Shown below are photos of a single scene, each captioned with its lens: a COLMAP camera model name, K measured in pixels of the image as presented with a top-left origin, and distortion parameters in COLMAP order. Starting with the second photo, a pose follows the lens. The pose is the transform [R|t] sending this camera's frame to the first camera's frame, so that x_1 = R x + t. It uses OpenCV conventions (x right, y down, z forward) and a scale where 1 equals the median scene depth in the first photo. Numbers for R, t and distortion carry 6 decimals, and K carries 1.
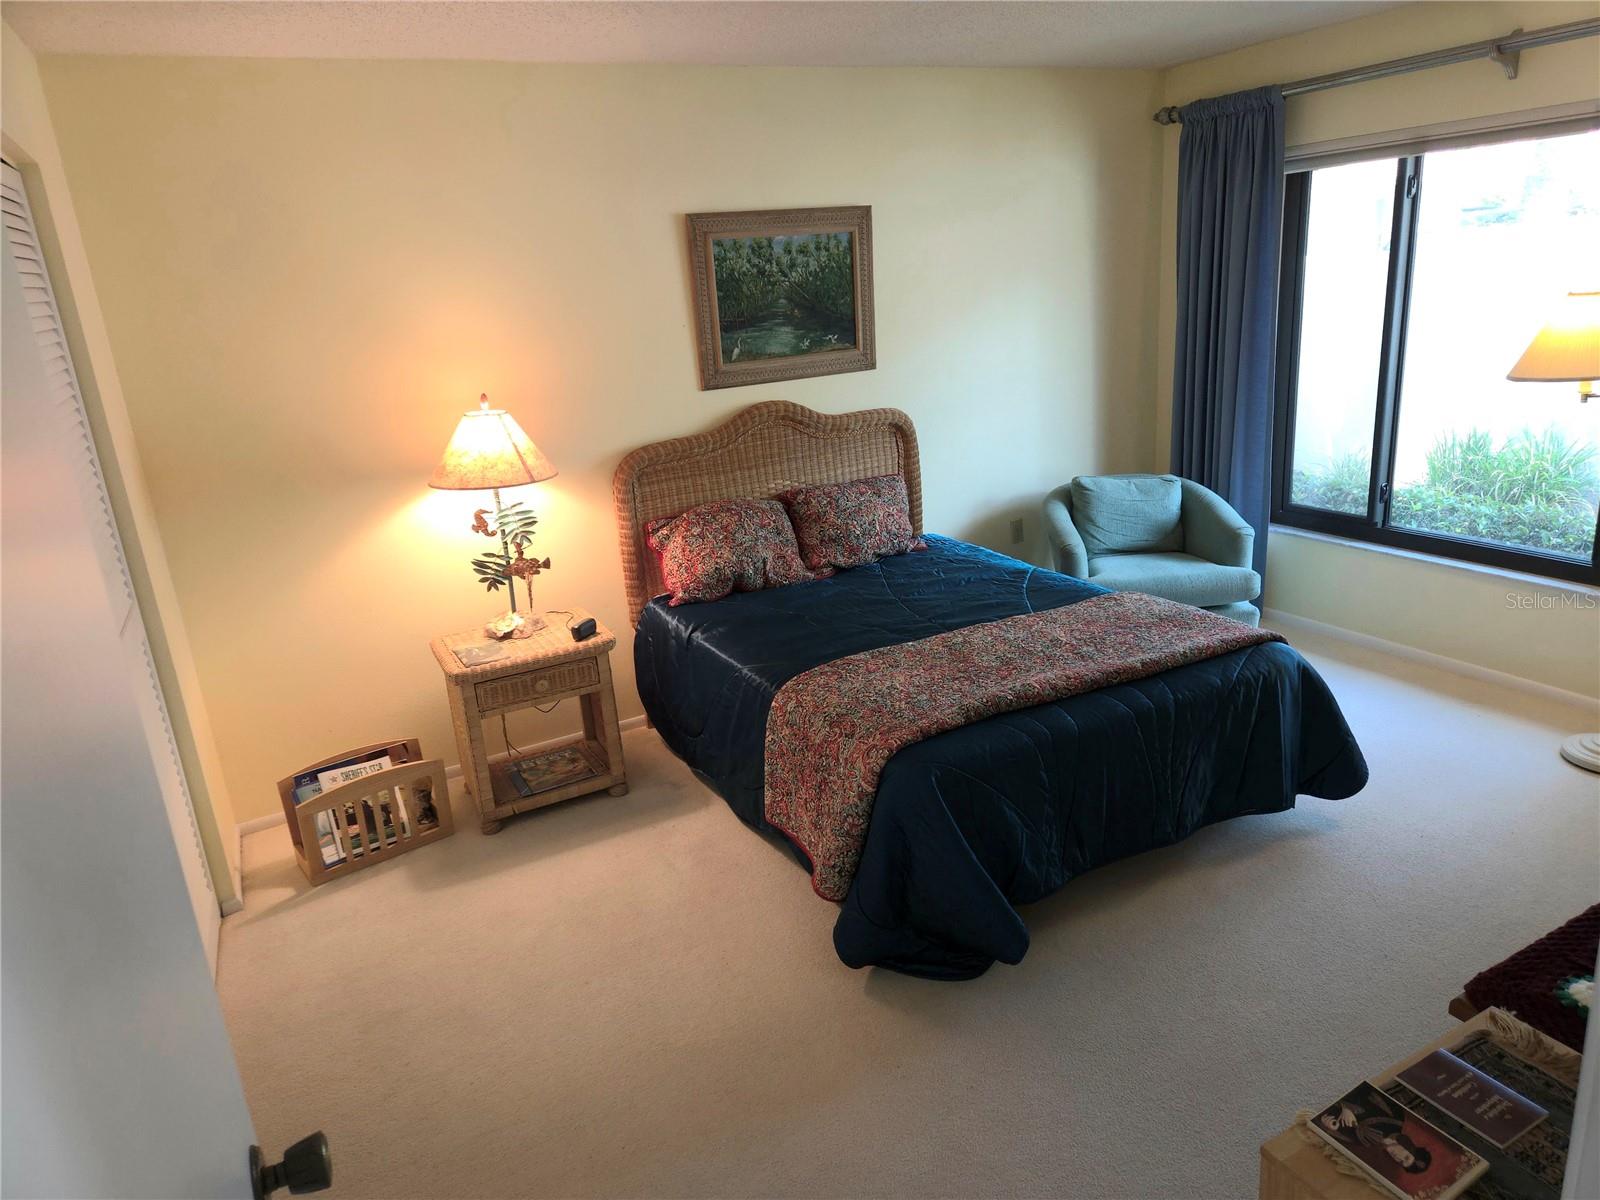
lens RADIAL K [[1062.9, 0, 794.1], [0, 1062.9, 589.0], [0, 0, 1]] dist [0.078185, -0.066970]
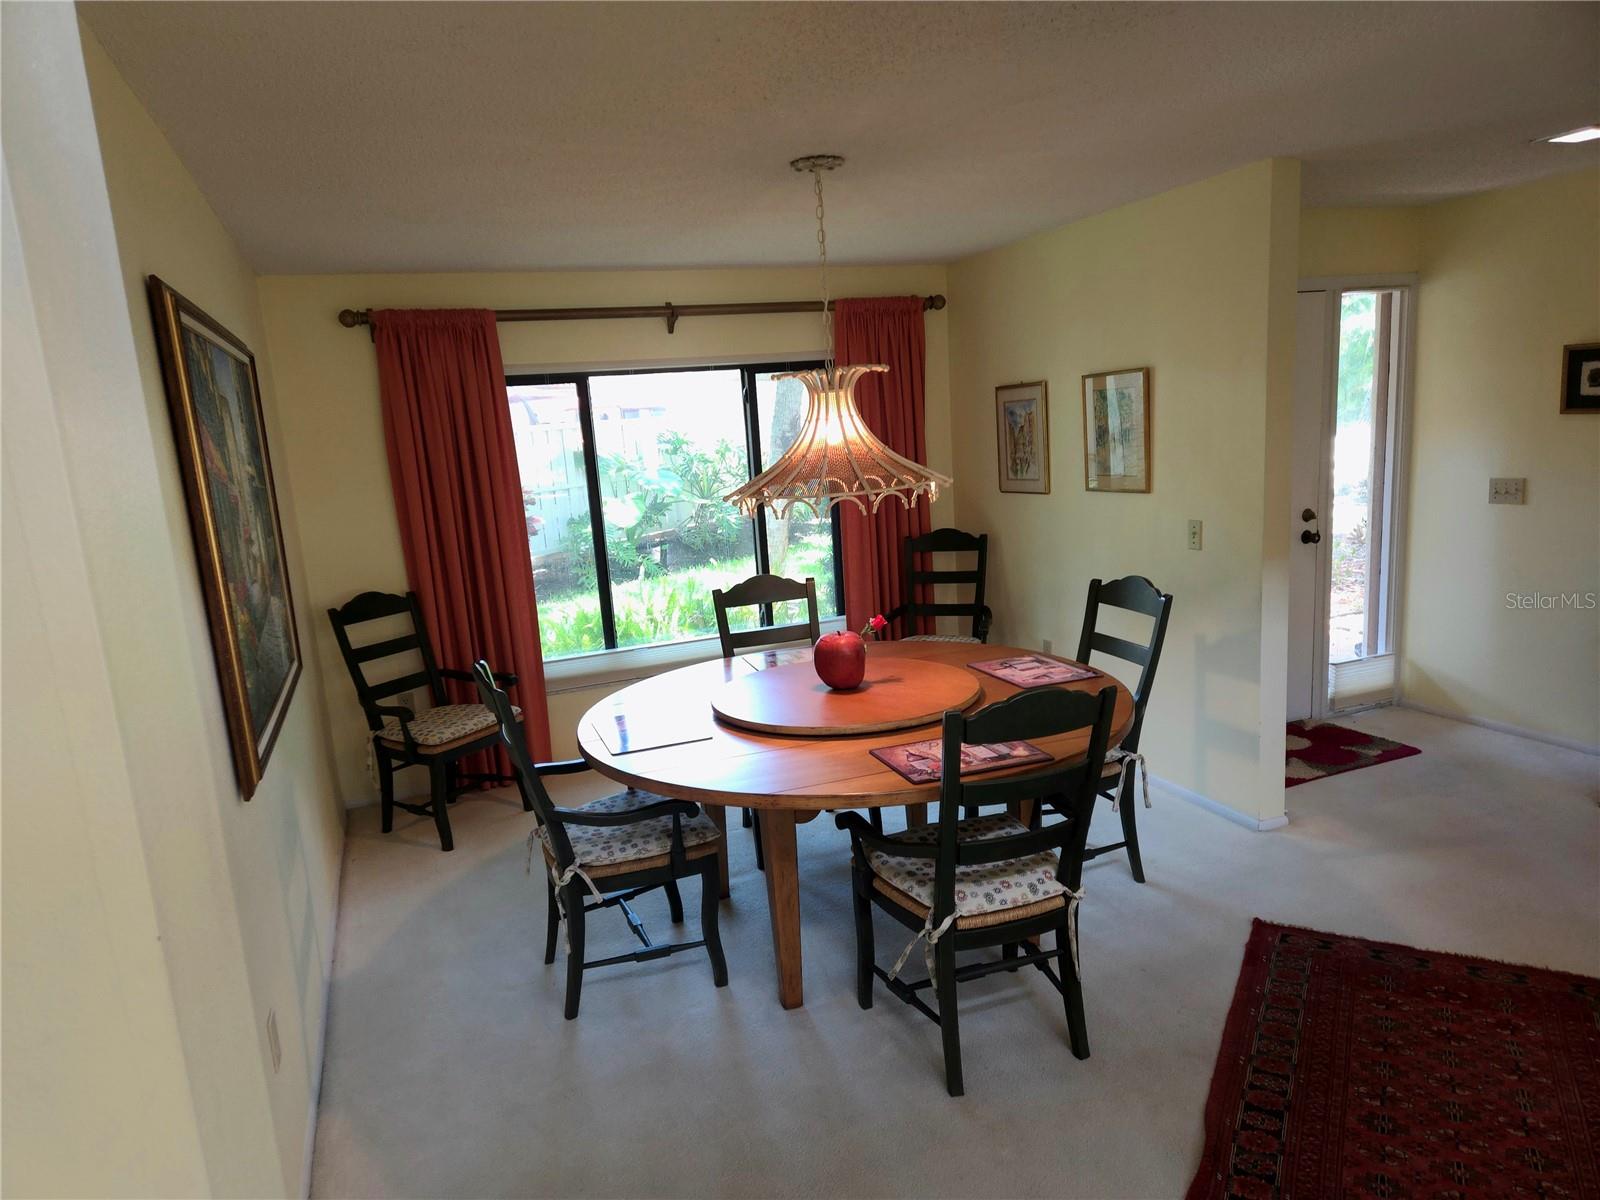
lens RADIAL K [[1062.9, 0, 799.7], [0, 1062.9, 625.7], [0, 0, 1]] dist [0.078185, -0.066970]
pose [[0.146442, -0.105325, 0.983596, -0.678705], [0.341224, 0.938667, 0.049711, -0.106582], [-0.928505, 0.328347, 0.173400, 0.648422]]
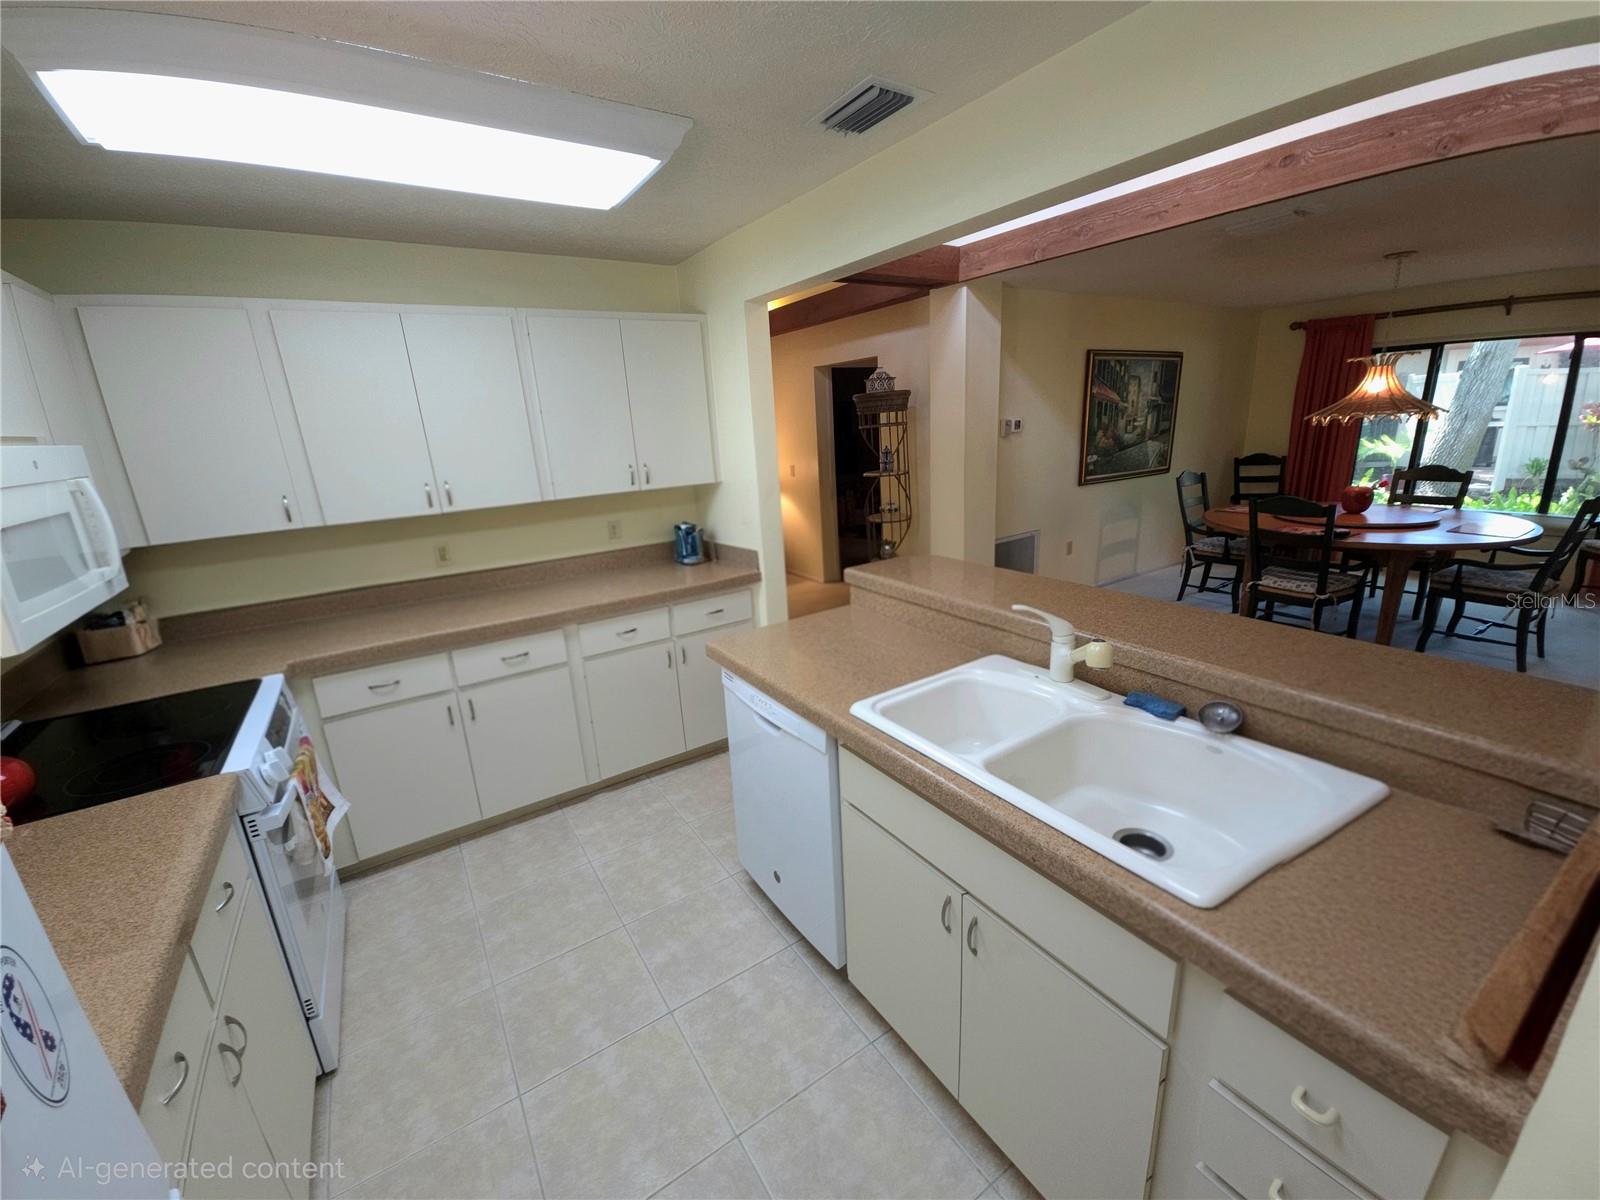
lens RADIAL K [[648.6, 0, 802.1], [0, 648.6, 599.6], [0, 0, 1]] dist [0.011637, -0.007427]
pose [[0.996205, 0.023109, 0.083910, -0.843986], [-0.020612, 0.999322, -0.030507, 0.187237], [-0.084558, 0.028661, 0.996006, -0.212131]]
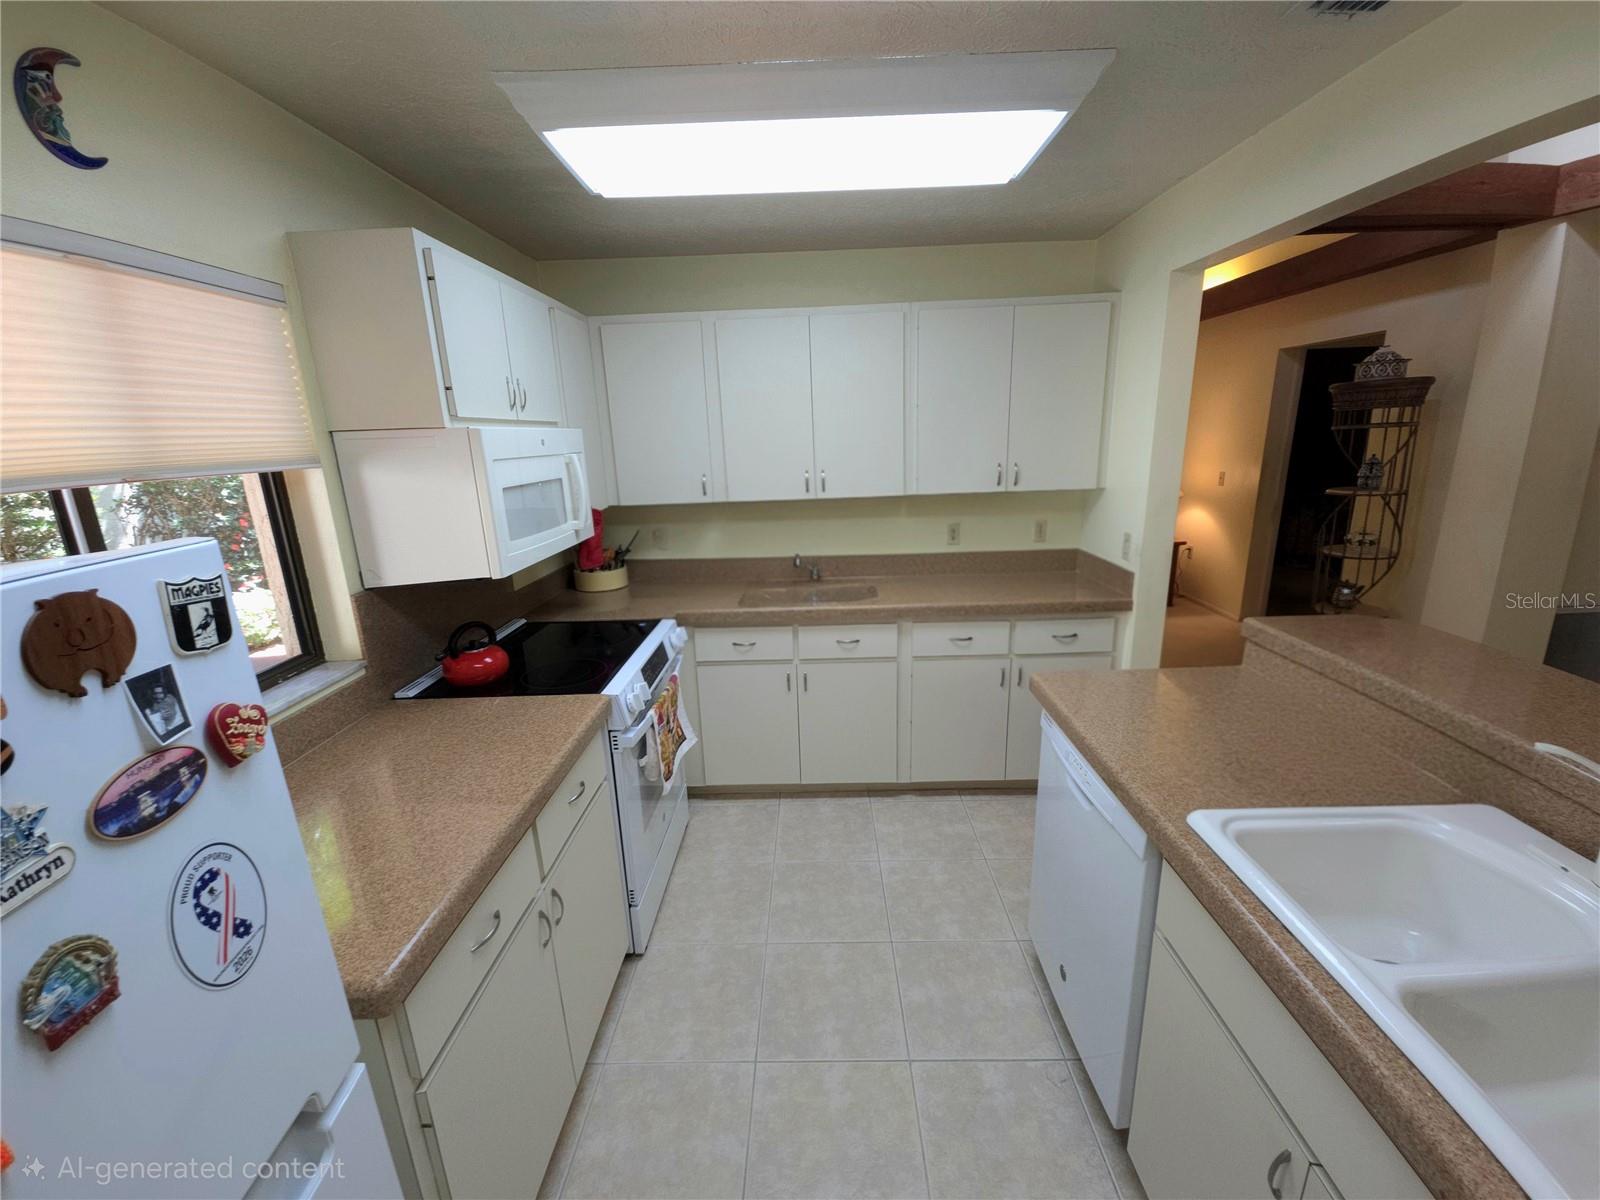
lens RADIAL K [[648.6, 0, 801.5], [0, 648.6, 599.5], [0, 0, 1]] dist [0.011637, -0.007427]
pose [[0.863413, 0.193583, -0.465880, -0.812505], [-0.195776, 0.979650, 0.044236, 0.167223], [0.464963, 0.053014, 0.883741, -0.161182]]
